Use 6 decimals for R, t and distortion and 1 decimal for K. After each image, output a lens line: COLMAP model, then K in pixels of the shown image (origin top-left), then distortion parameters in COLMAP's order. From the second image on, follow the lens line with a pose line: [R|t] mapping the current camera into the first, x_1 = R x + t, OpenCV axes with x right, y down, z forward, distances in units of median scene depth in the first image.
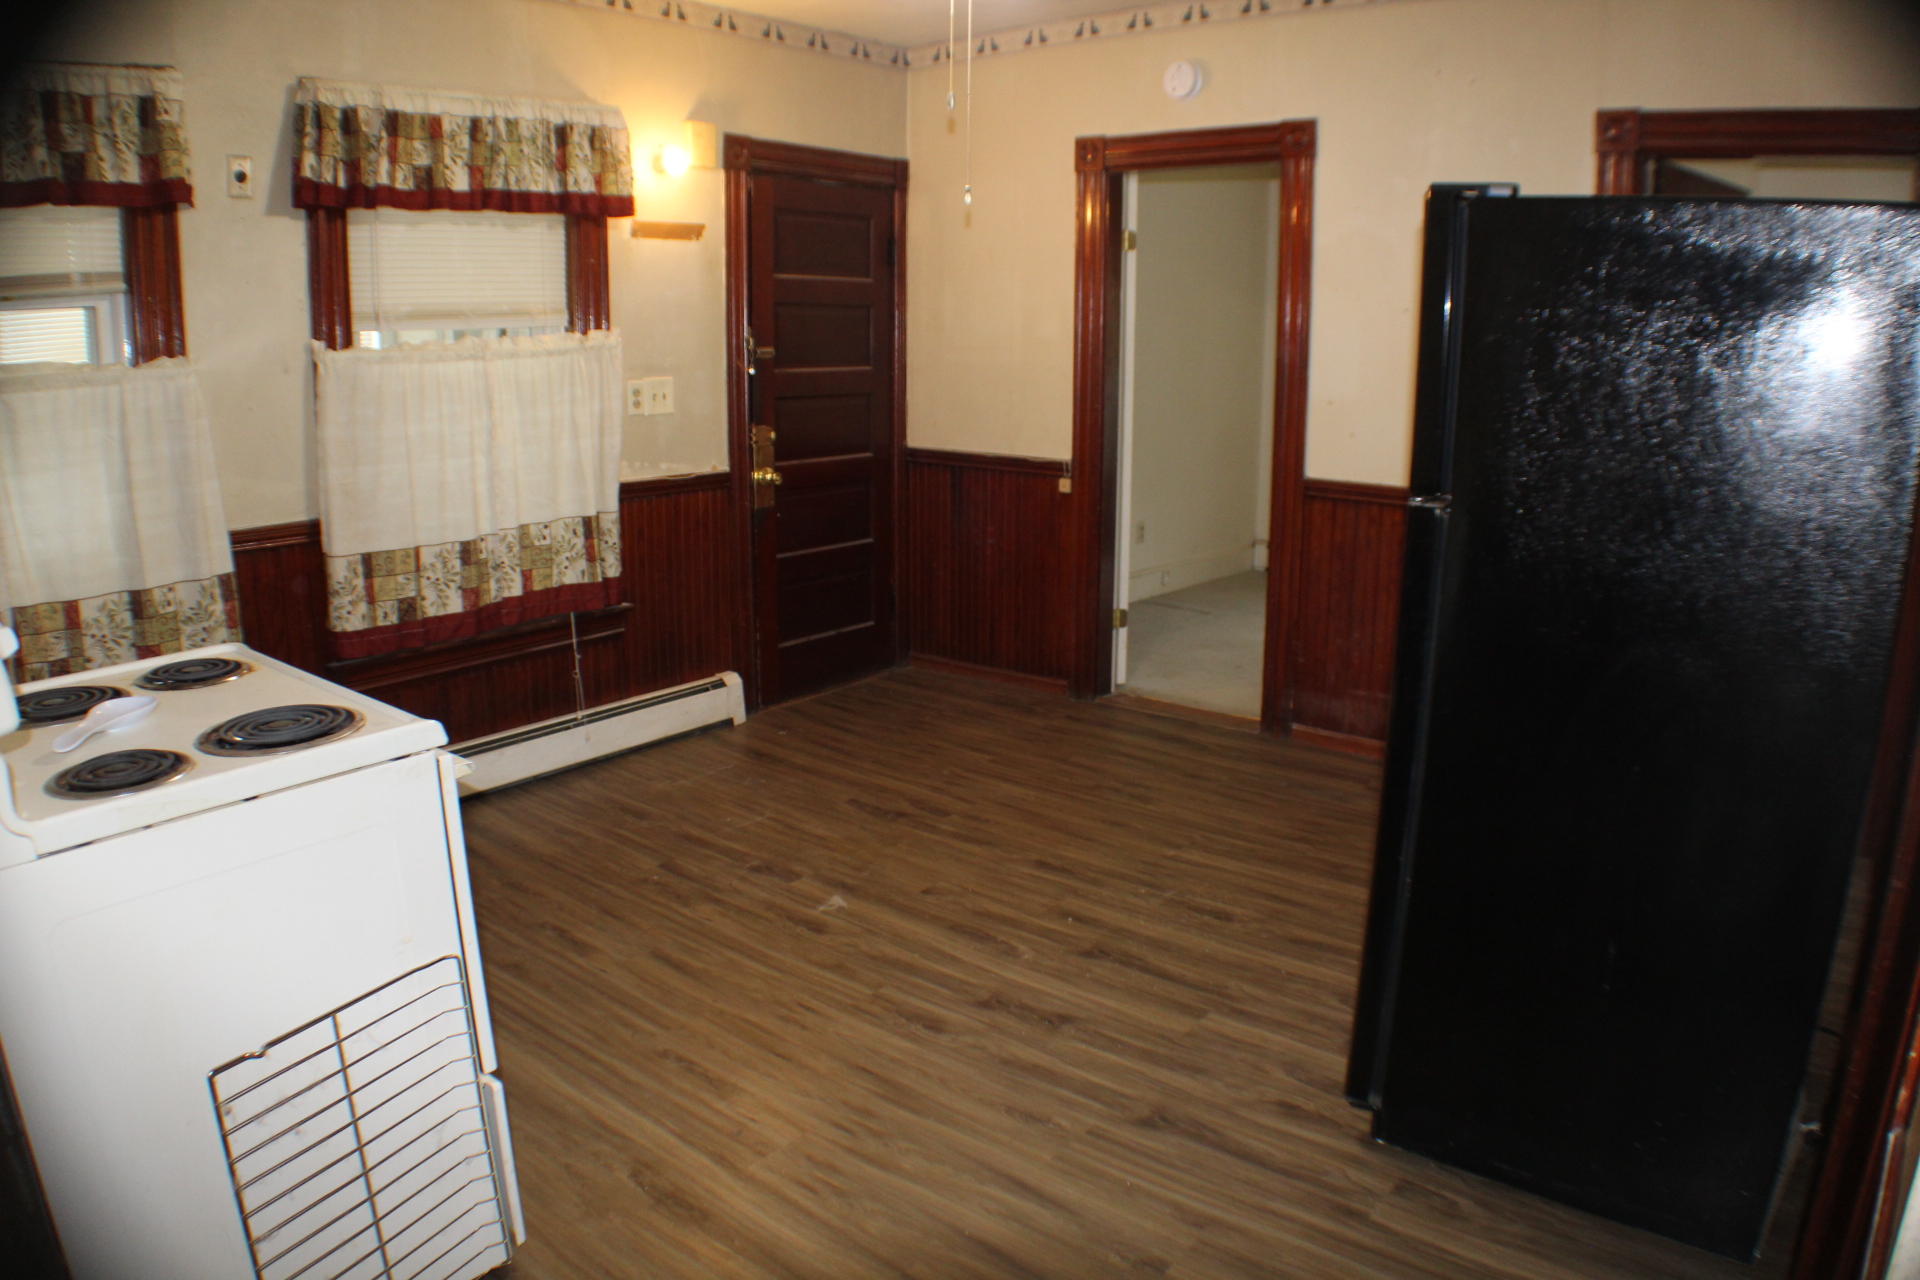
lens RADIAL K [[1332.7, 0, 978.8], [0, 1332.7, 633.8], [0, 0, 1]] dist [-0.211278, 0.074141]
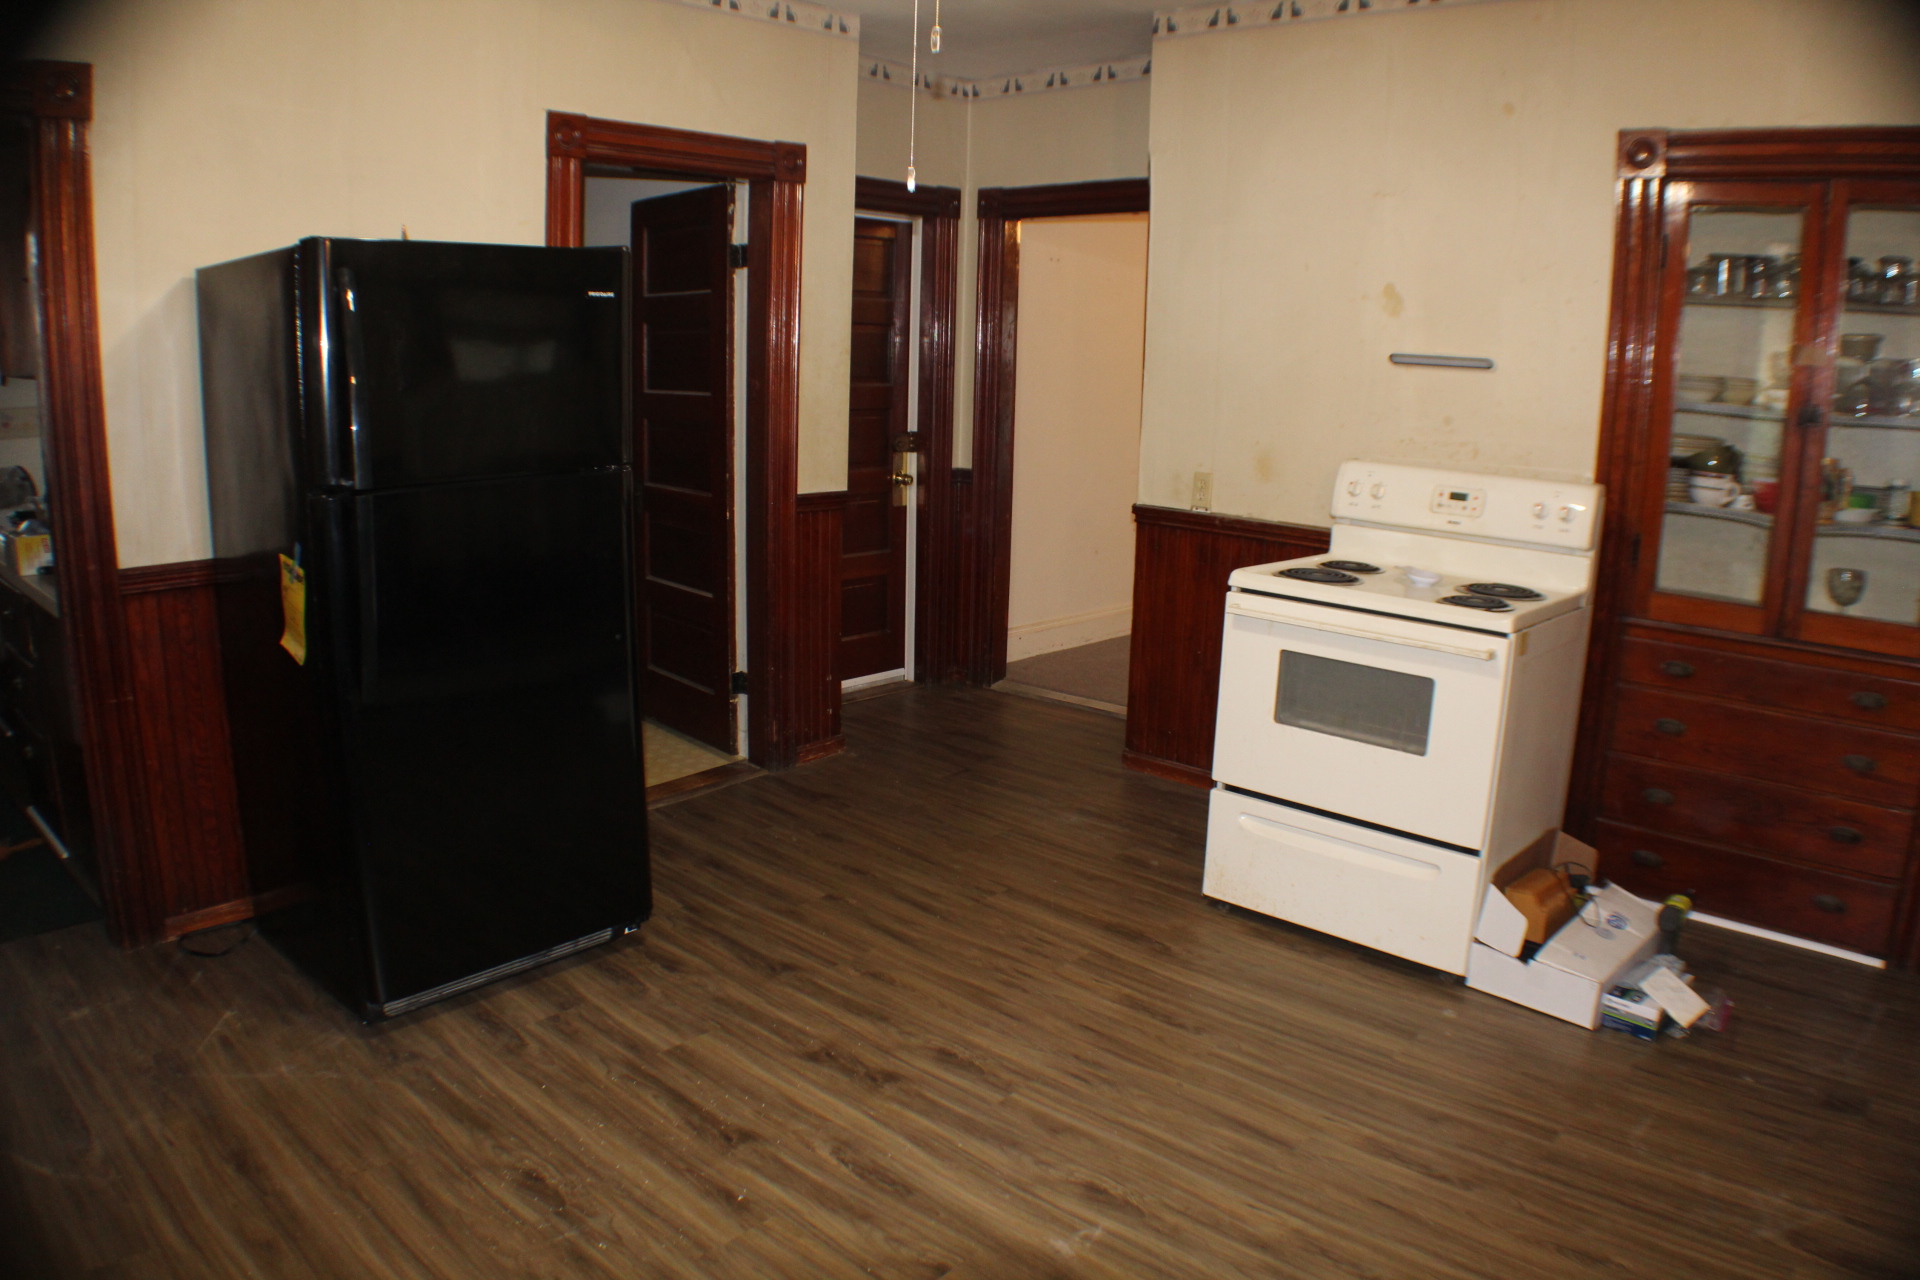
lens RADIAL K [[1332.7, 0, 978.8], [0, 1332.7, 633.8], [0, 0, 1]] dist [-0.211278, 0.074141]
pose [[-0.998058, -0.040798, 0.047067, -0.072726], [-0.016808, 0.904006, 0.427189, -0.327964], [-0.059978, 0.425569, -0.902936, 1.385465]]
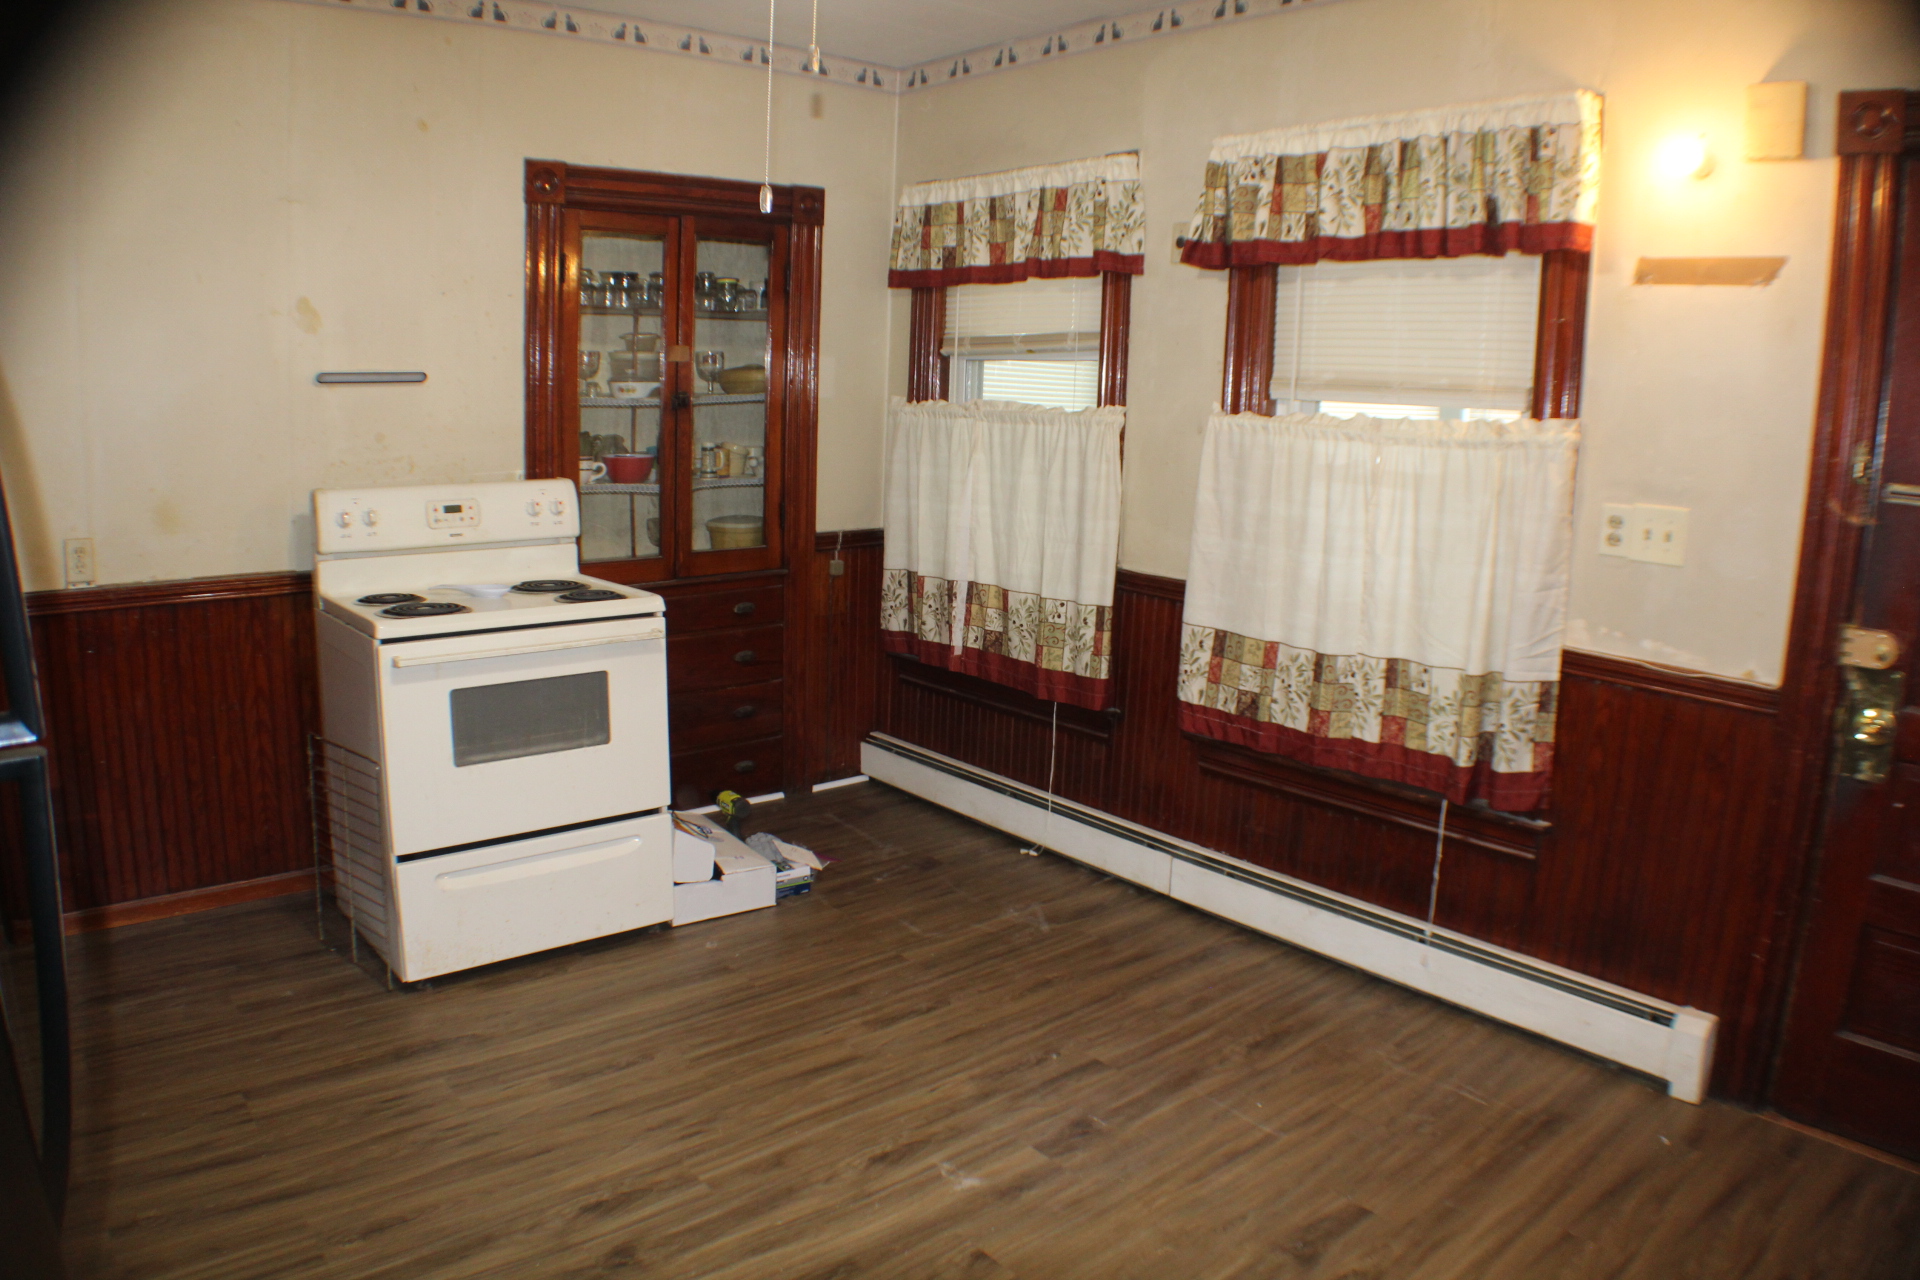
lens RADIAL K [[1332.7, 0, 978.8], [0, 1332.7, 633.8], [0, 0, 1]] dist [-0.211278, 0.074141]
pose [[-0.188600, 0.172019, -0.966871, 0.512714], [-0.247824, 0.944339, 0.216351, -0.232815], [0.950270, 0.280418, -0.135472, 0.978456]]
